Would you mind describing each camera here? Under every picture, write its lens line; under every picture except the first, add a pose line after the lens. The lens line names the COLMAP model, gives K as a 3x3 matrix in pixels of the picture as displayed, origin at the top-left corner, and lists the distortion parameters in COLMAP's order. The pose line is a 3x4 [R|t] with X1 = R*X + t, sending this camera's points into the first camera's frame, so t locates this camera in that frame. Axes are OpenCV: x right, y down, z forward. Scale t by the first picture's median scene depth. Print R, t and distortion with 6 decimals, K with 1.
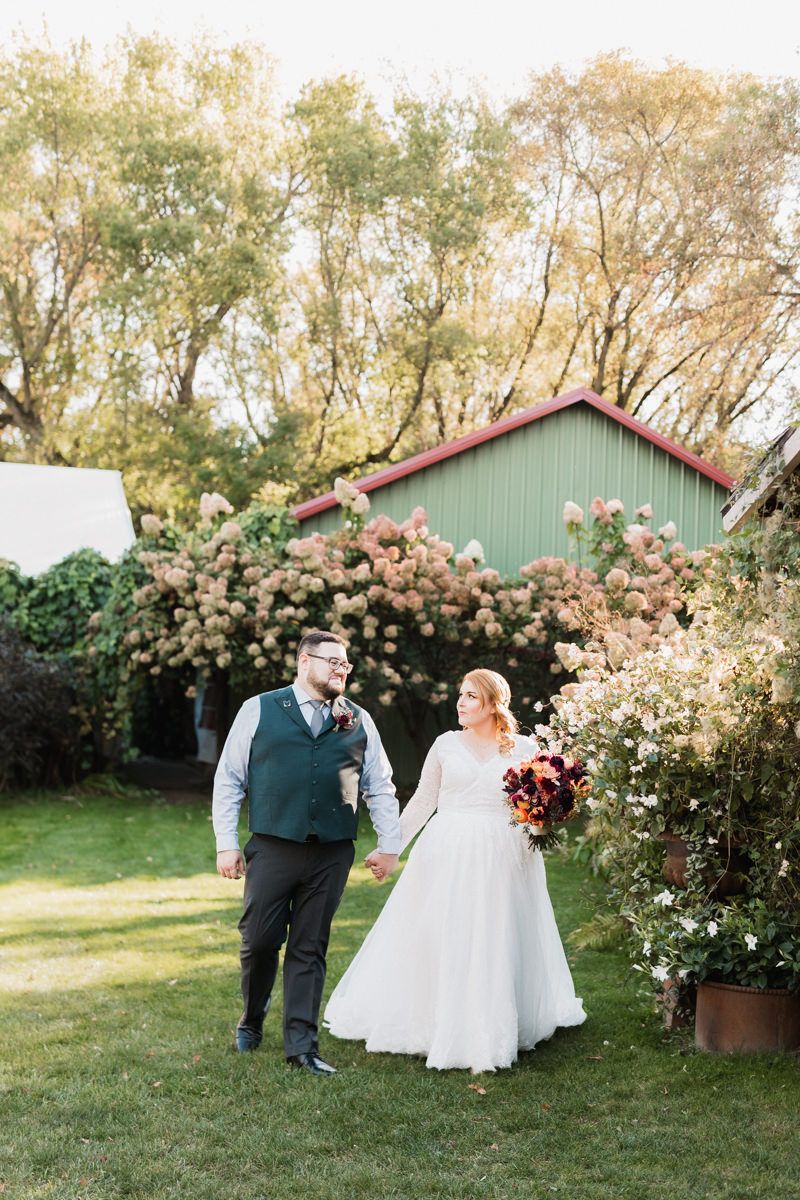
lens RADIAL K [[1797.8, 0, 405.3], [0, 1797.8, 569.6], [0, 0, 1]] dist [-0.009898, -0.010414]
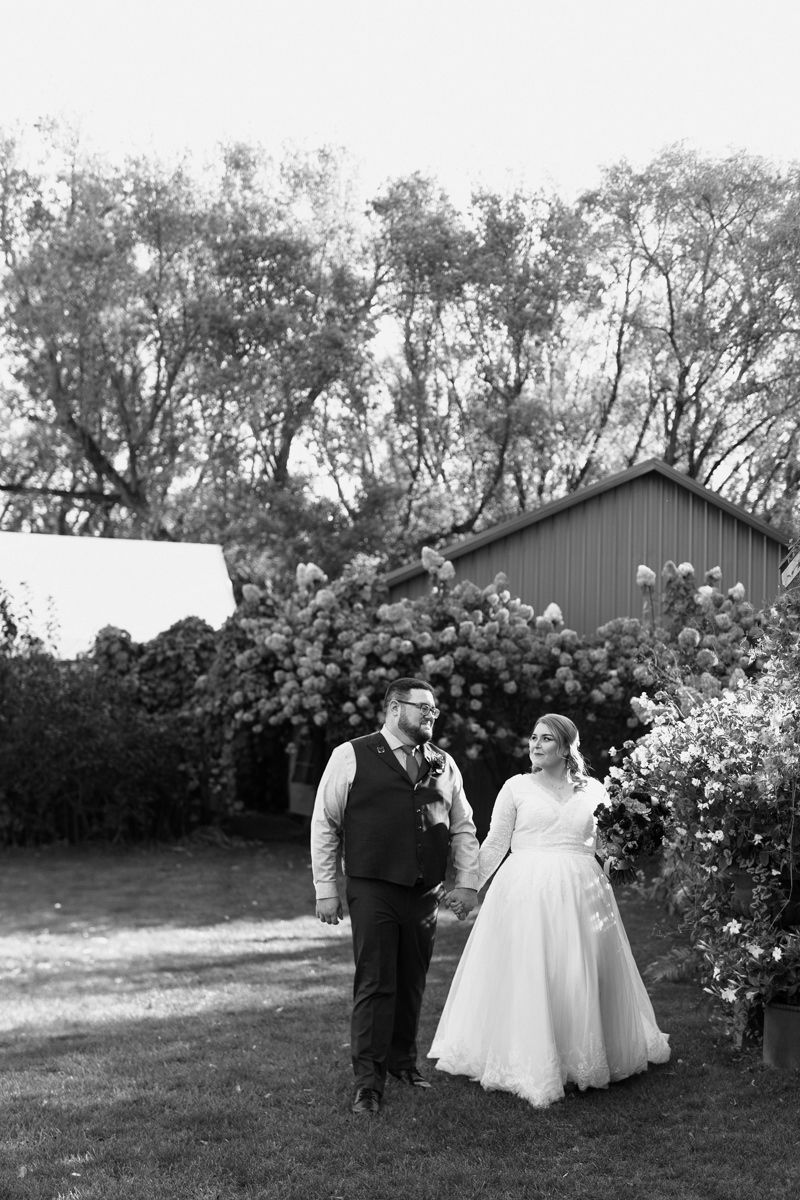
lens RADIAL K [[1708.4, 0, 400.0], [0, 1708.4, 600.0], [0, 0, 1]] dist [-0.011524, 0.020995]
pose [[0.998506, -0.015526, -0.052394, 0.000756], [0.014401, 0.999659, -0.021777, 0.002617], [0.052714, 0.020990, 0.998389, -0.015819]]
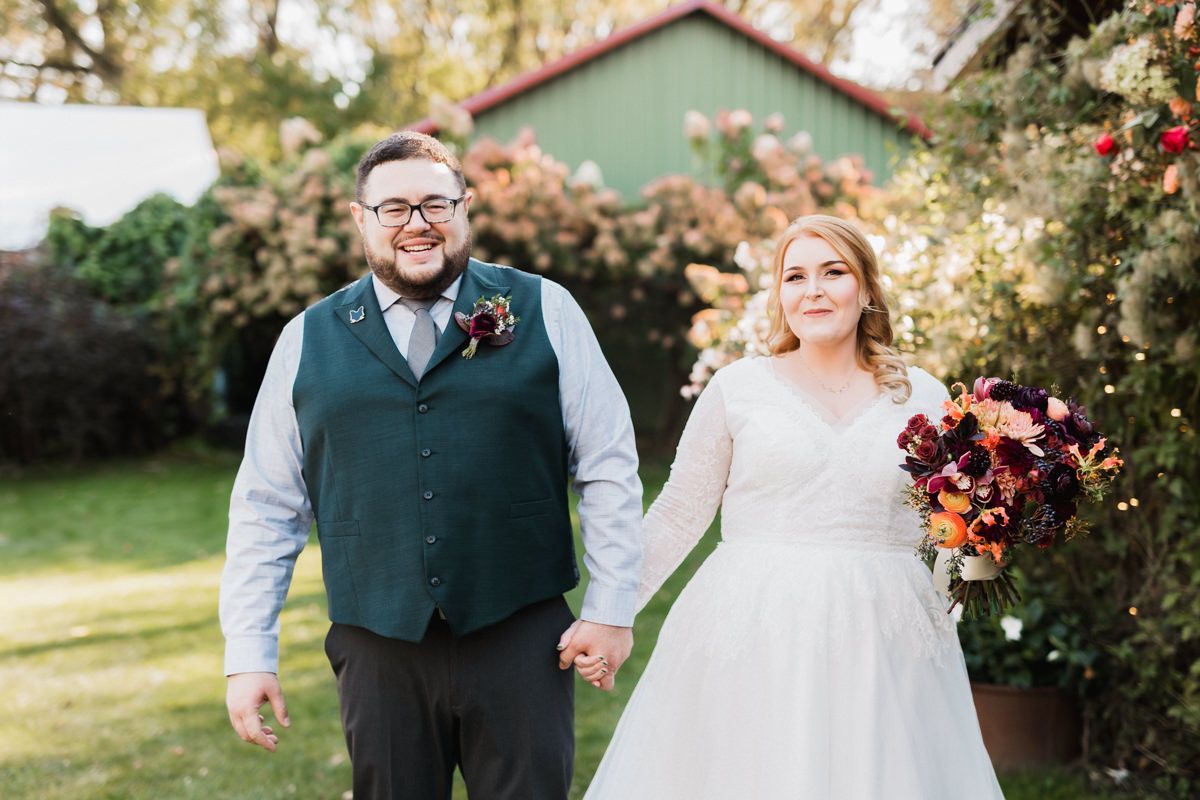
lens RADIAL K [[1760.2, 0, 600.0], [0, 1760.2, 400.0], [0, 0, 1]] dist [-0.028791, 0.013625]
pose [[0.997871, -0.046679, 0.045538, -0.002227], [0.041783, 0.993793, 0.103103, 0.012452], [-0.050068, -0.100981, 0.993628, 0.115905]]
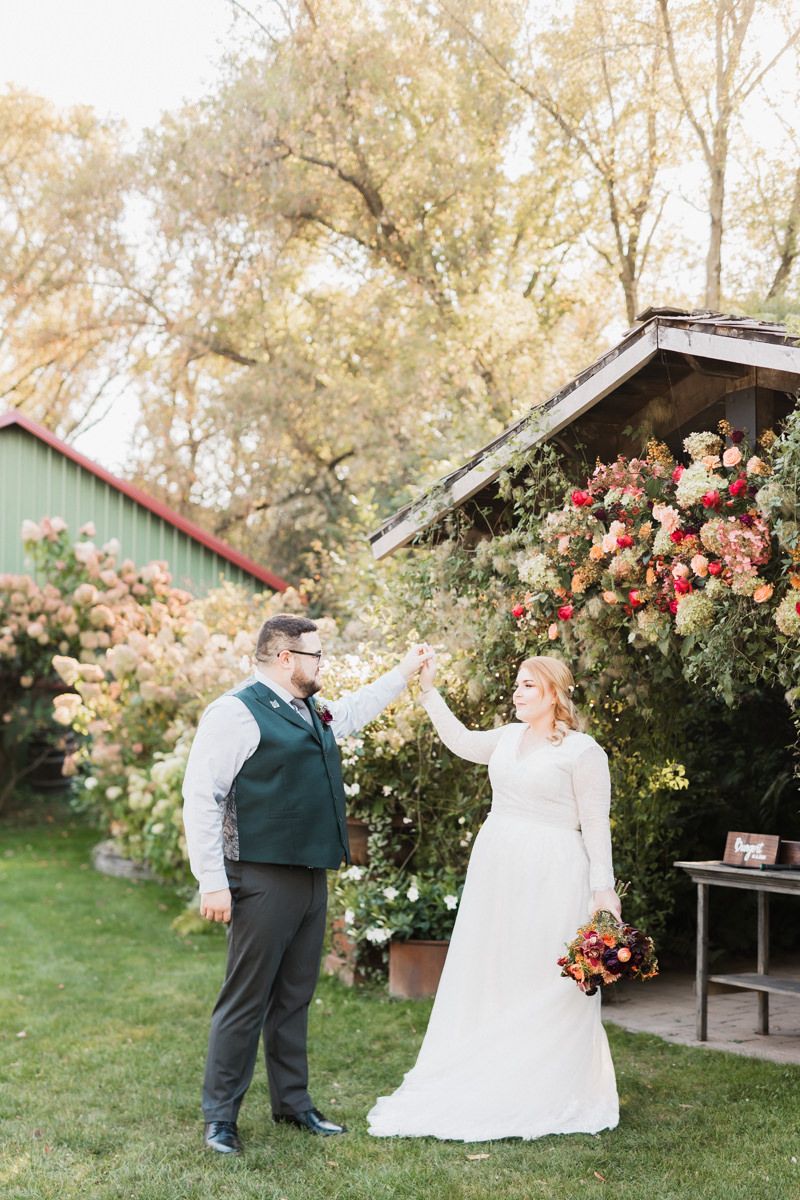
lens RADIAL K [[1760.2, 0, 400.0], [0, 1760.2, 600.0], [0, 0, 1]] dist [-0.028791, 0.013625]
pose [[0.920735, -0.015090, 0.389897, -0.113735], [0.010623, 0.999851, 0.013613, -0.003888], [-0.390044, -0.008392, 0.920758, -0.024602]]
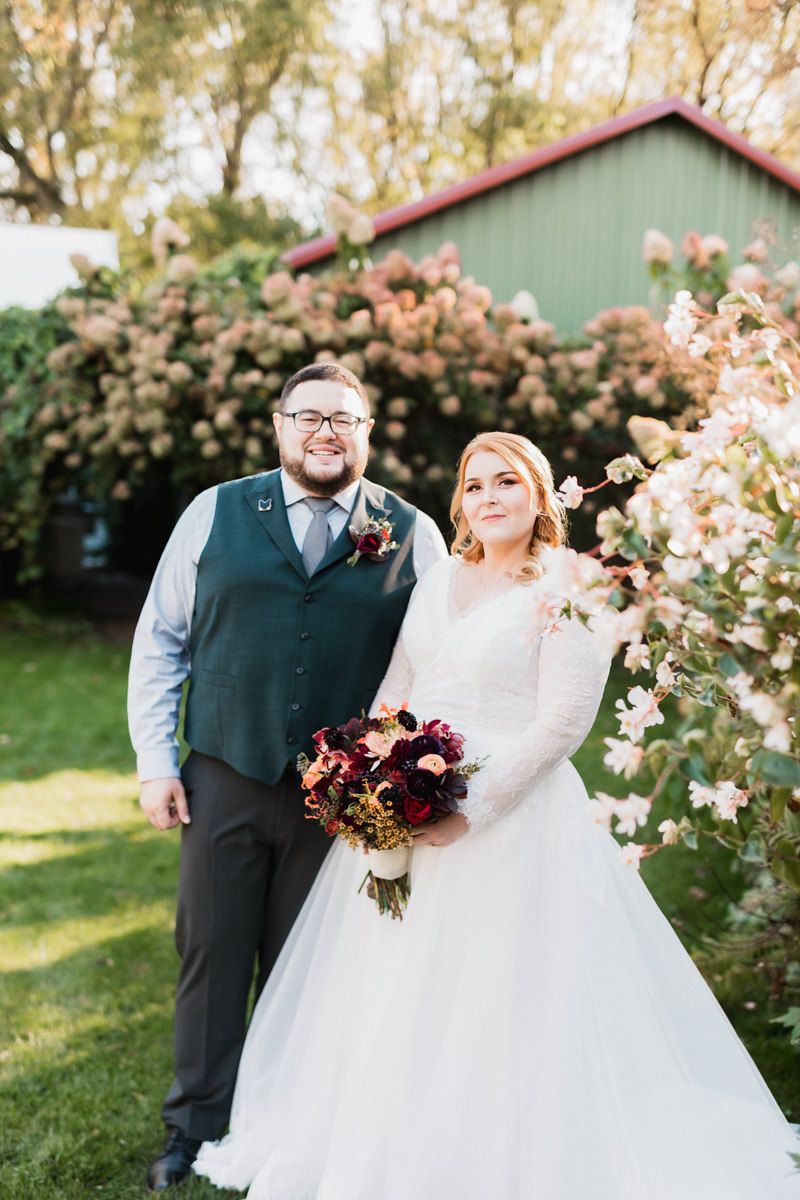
lens RADIAL K [[1688.8, 0, 400.0], [0, 1688.8, 600.0], [0, 0, 1]] dist [0.017977, 0.016649]
pose [[0.998588, 0.010610, -0.052045, 0.027559], [-0.004106, 0.992334, 0.123517, 0.026768], [0.052957, -0.123129, 0.990977, 0.320686]]
